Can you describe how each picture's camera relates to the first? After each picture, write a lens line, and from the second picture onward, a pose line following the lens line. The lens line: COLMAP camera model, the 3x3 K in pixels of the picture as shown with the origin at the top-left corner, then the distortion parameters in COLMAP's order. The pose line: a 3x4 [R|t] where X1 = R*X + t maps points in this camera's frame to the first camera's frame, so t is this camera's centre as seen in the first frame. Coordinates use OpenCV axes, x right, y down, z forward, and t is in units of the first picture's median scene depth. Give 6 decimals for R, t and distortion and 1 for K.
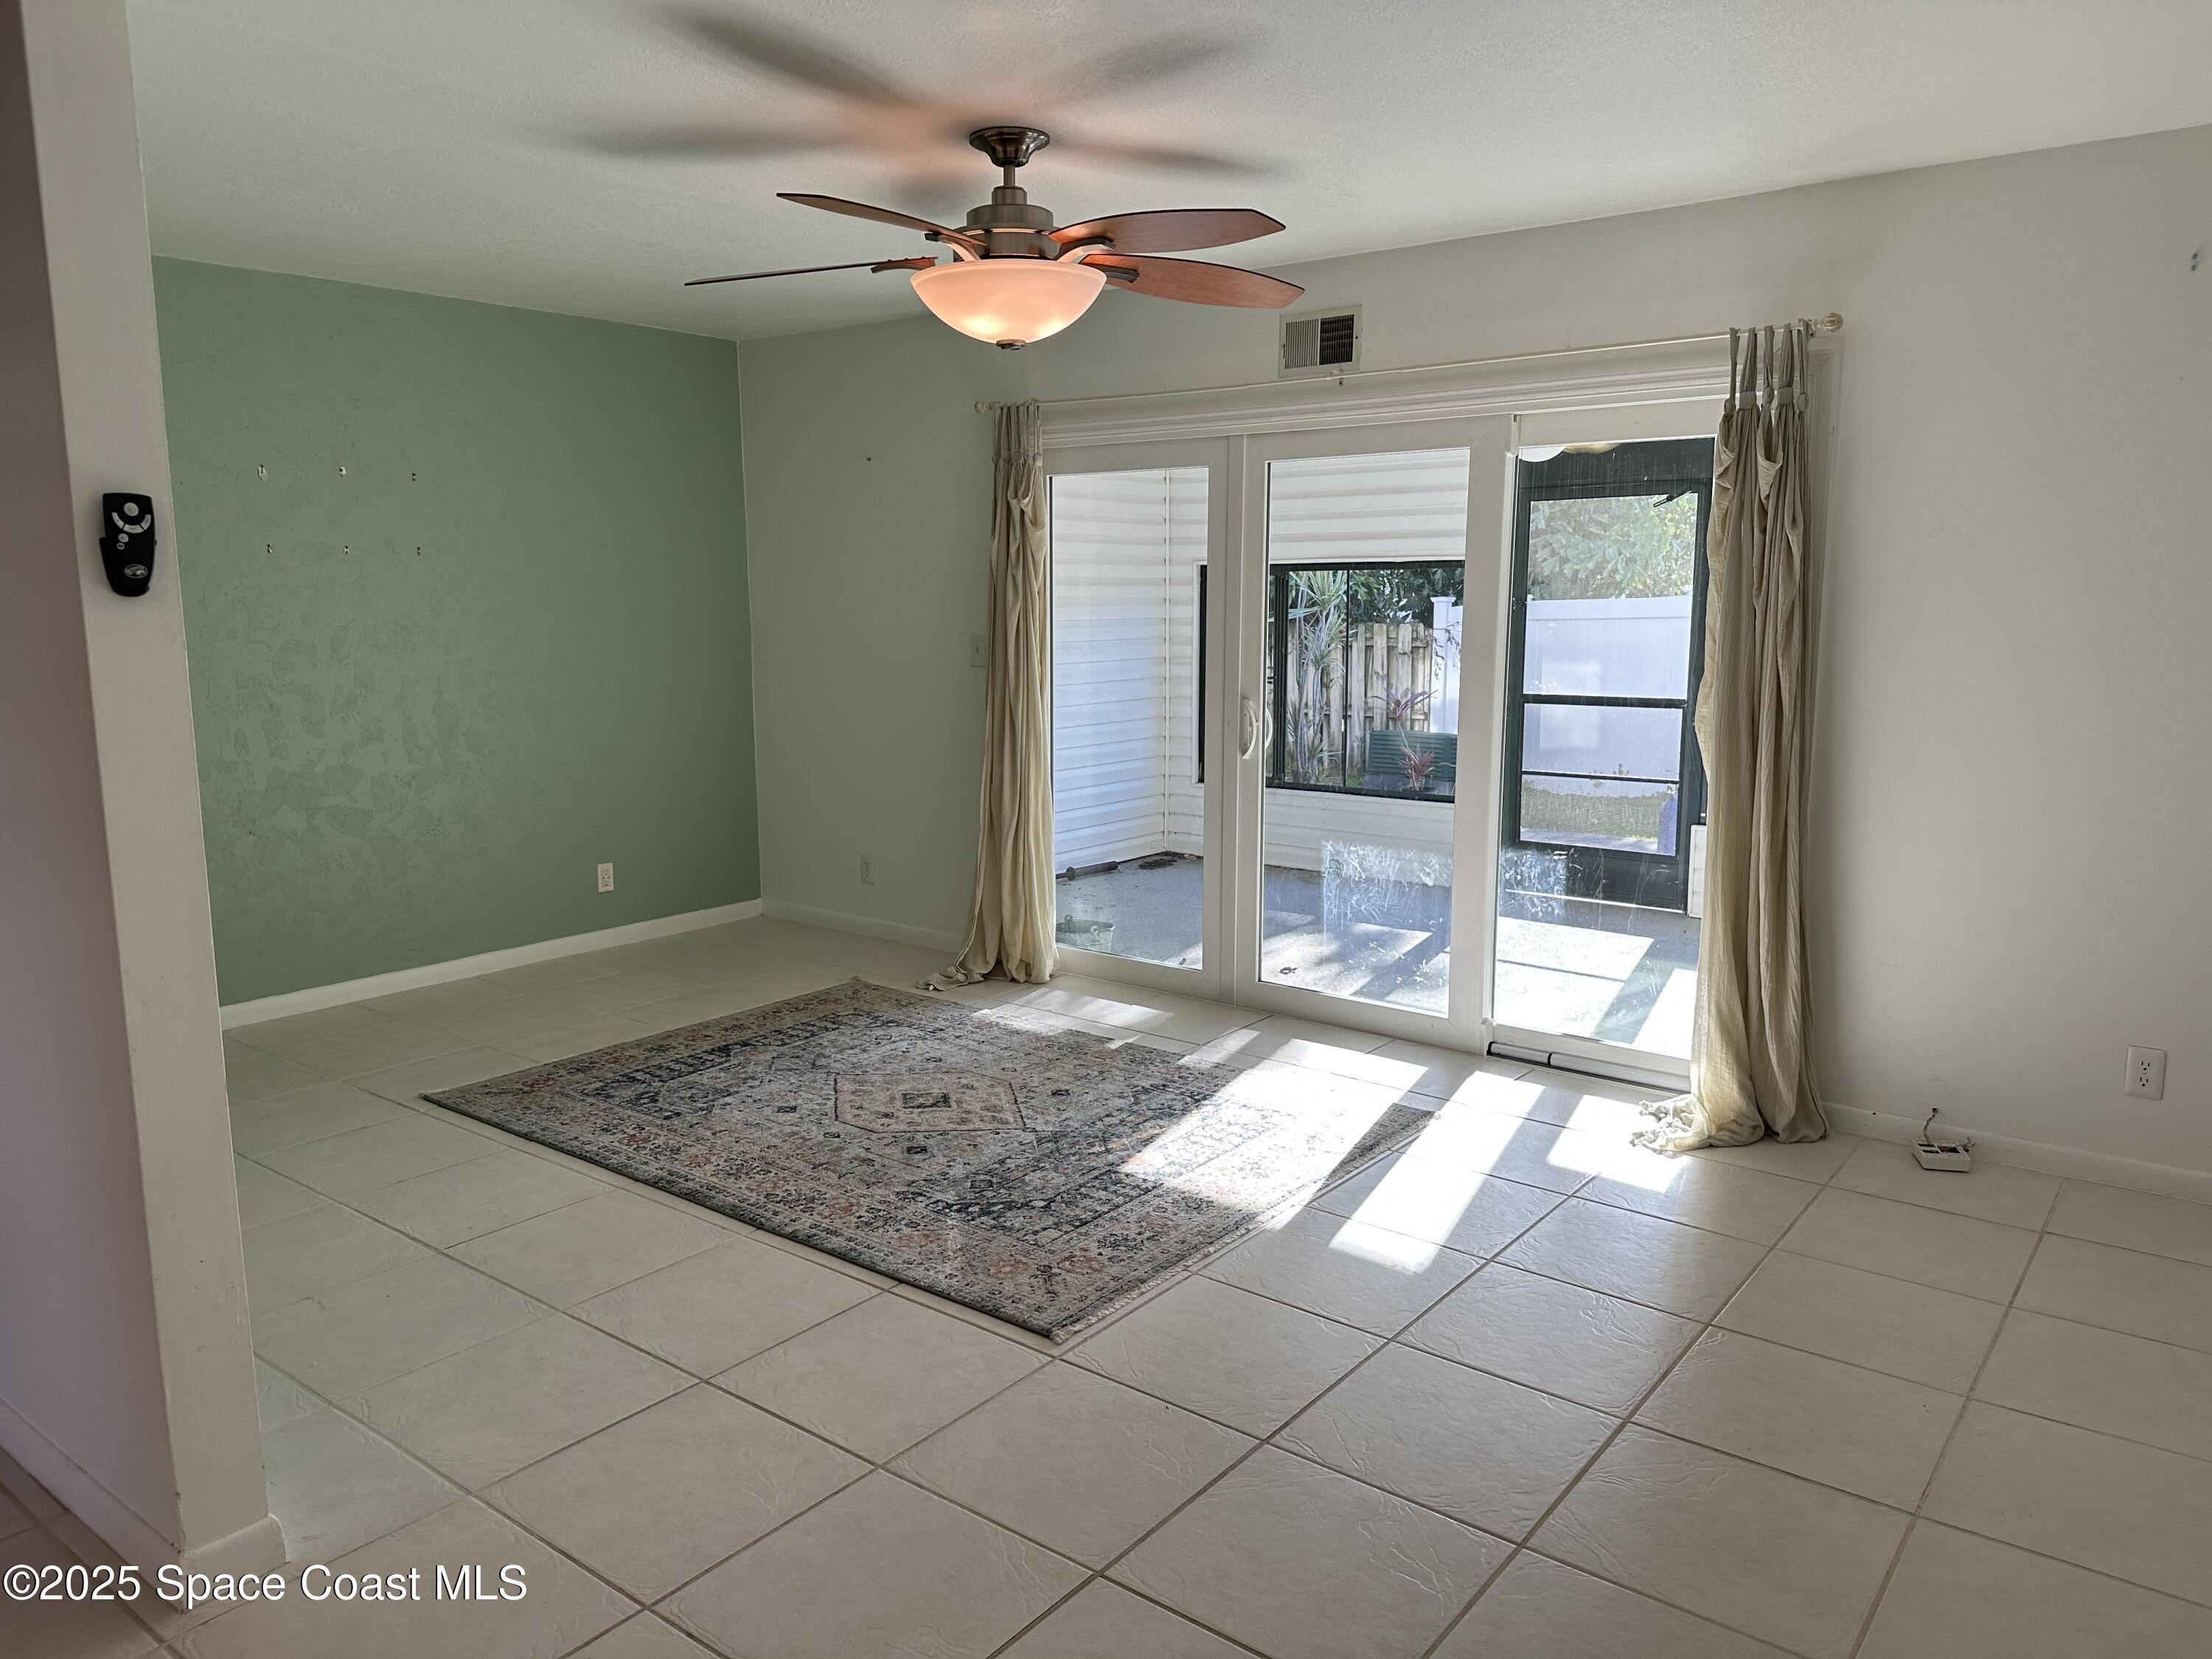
lens RADIAL K [[1567.5, 0, 1083.4], [0, 1567.5, 775.3], [0, 0, 1]] dist [0.033505, -0.048013]
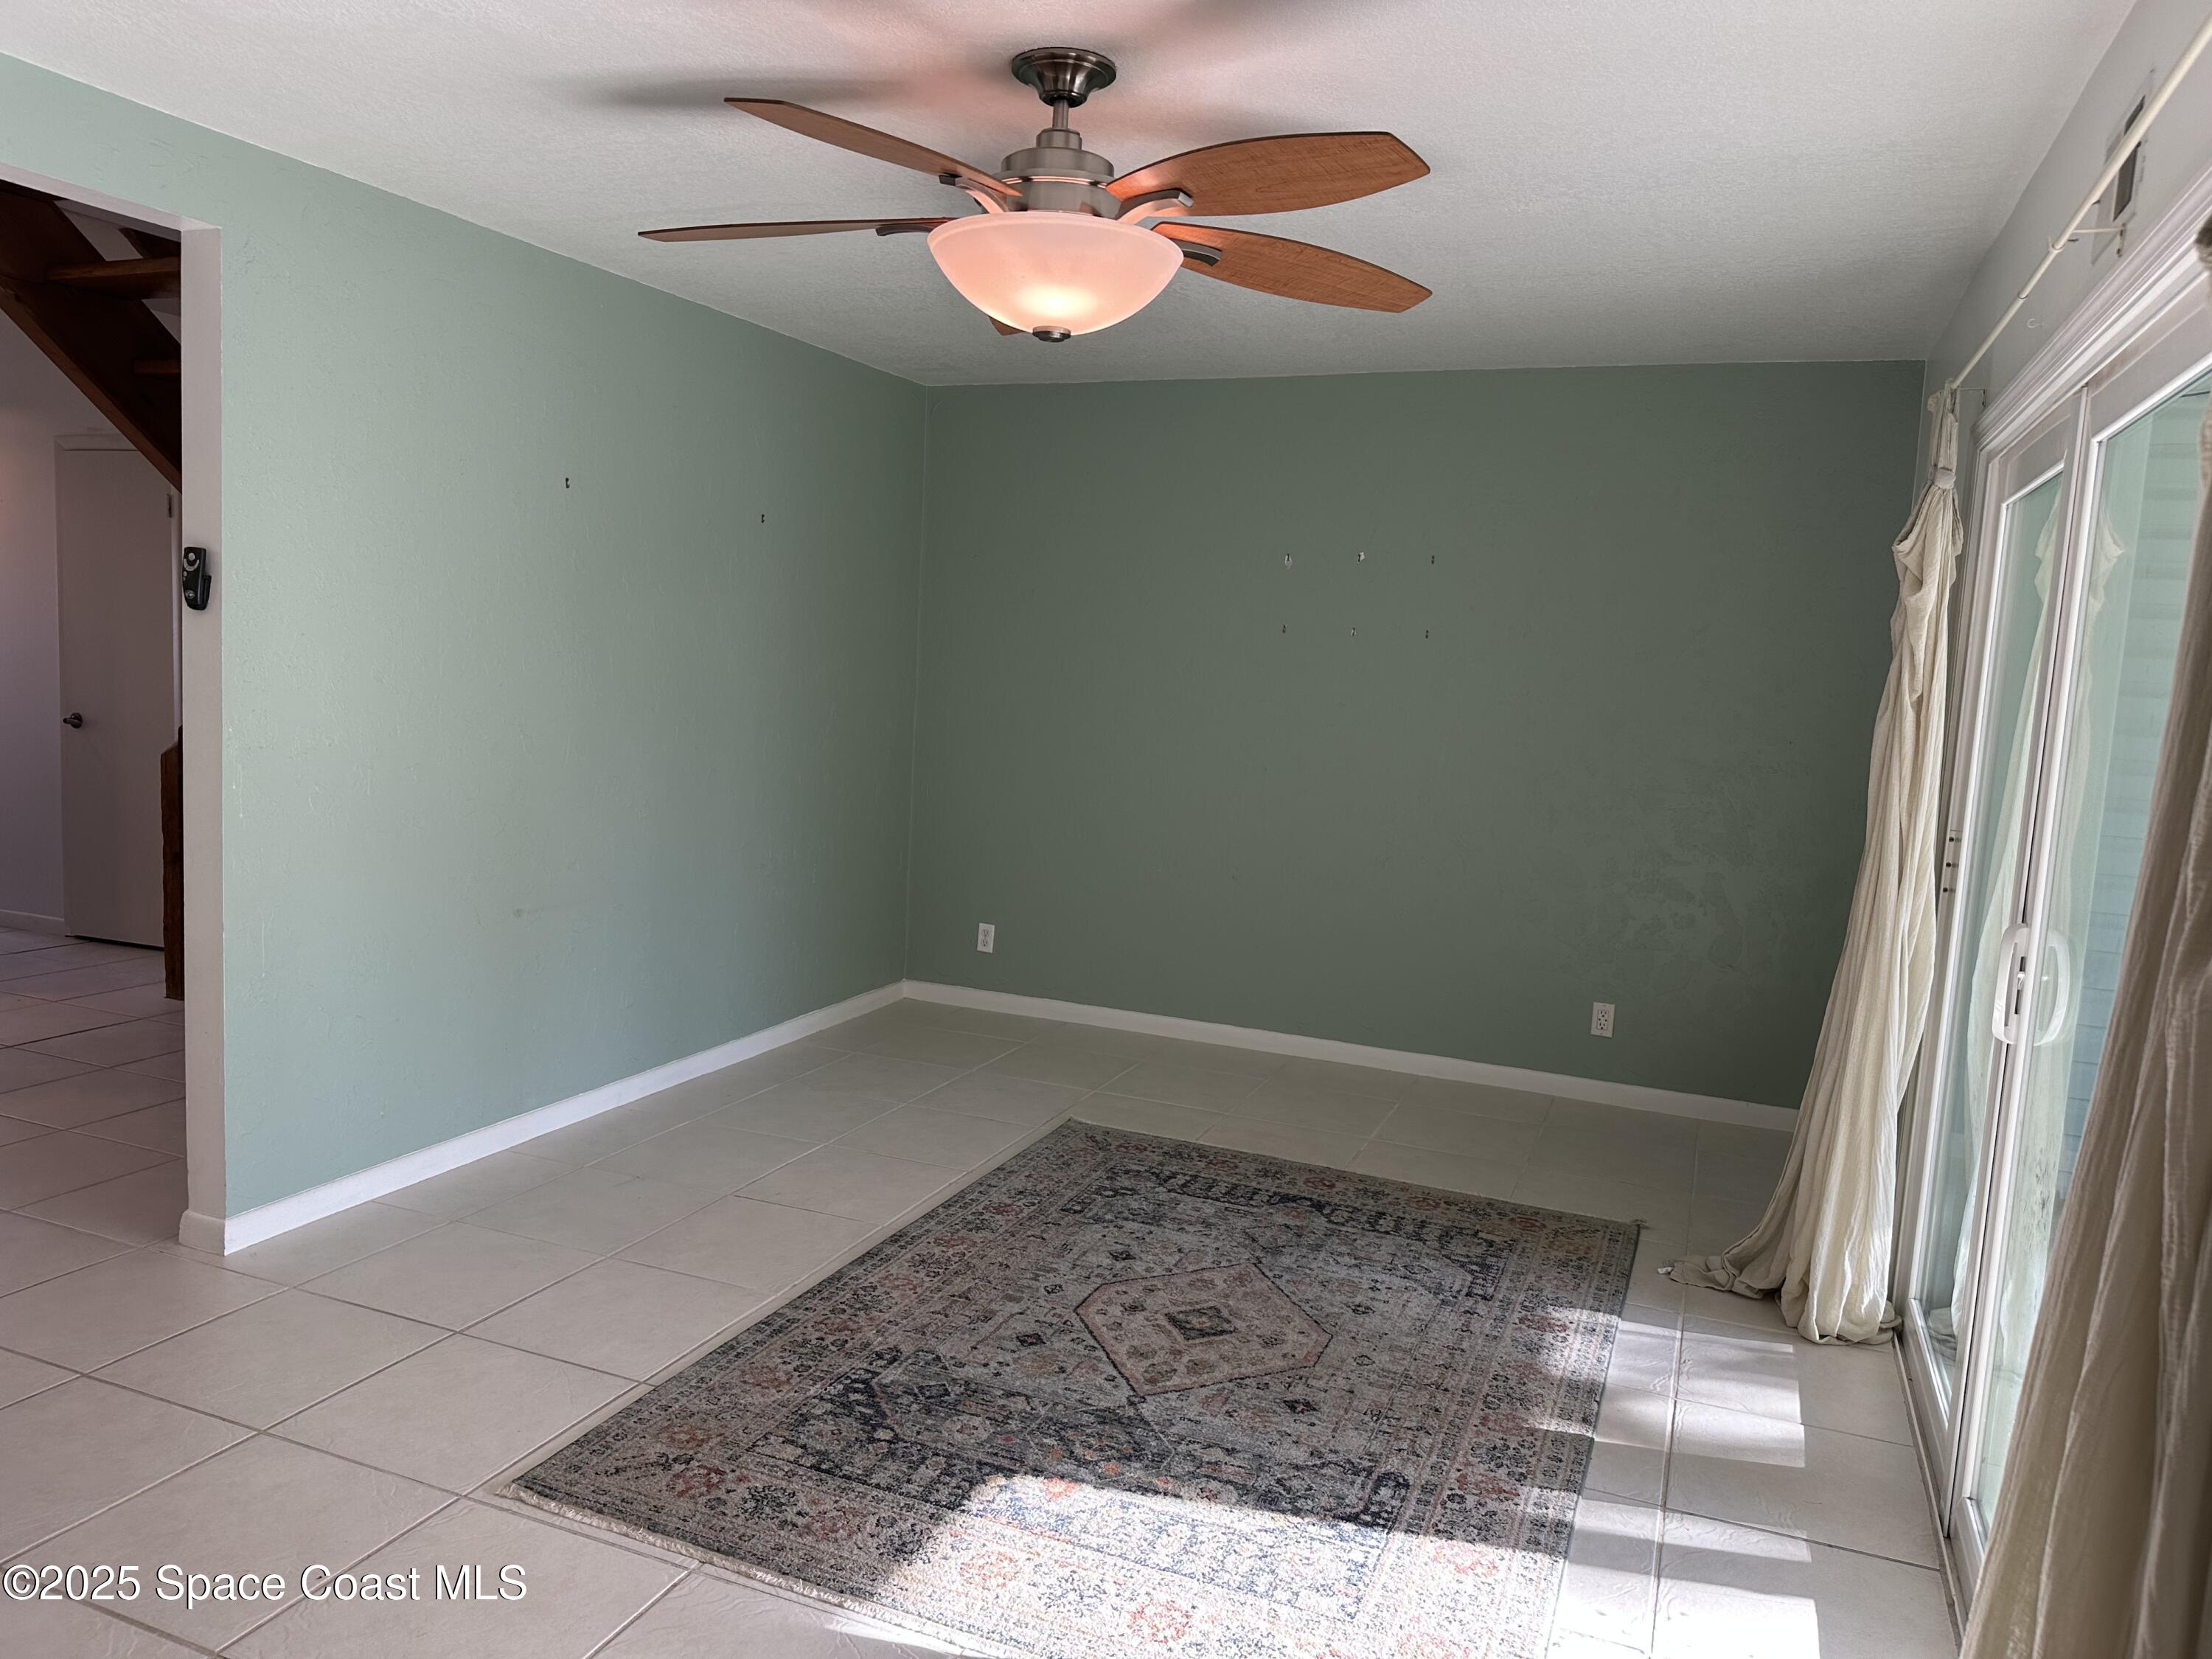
lens RADIAL K [[1567.5, 0, 1114.6], [0, 1567.5, 793.0], [0, 0, 1]] dist [0.033505, -0.048013]
pose [[0.301809, 0.117008, -0.946161, 0.583950], [-0.182843, 0.981121, 0.063008, -0.086311], [0.935671, 0.153982, 0.317505, 0.684001]]
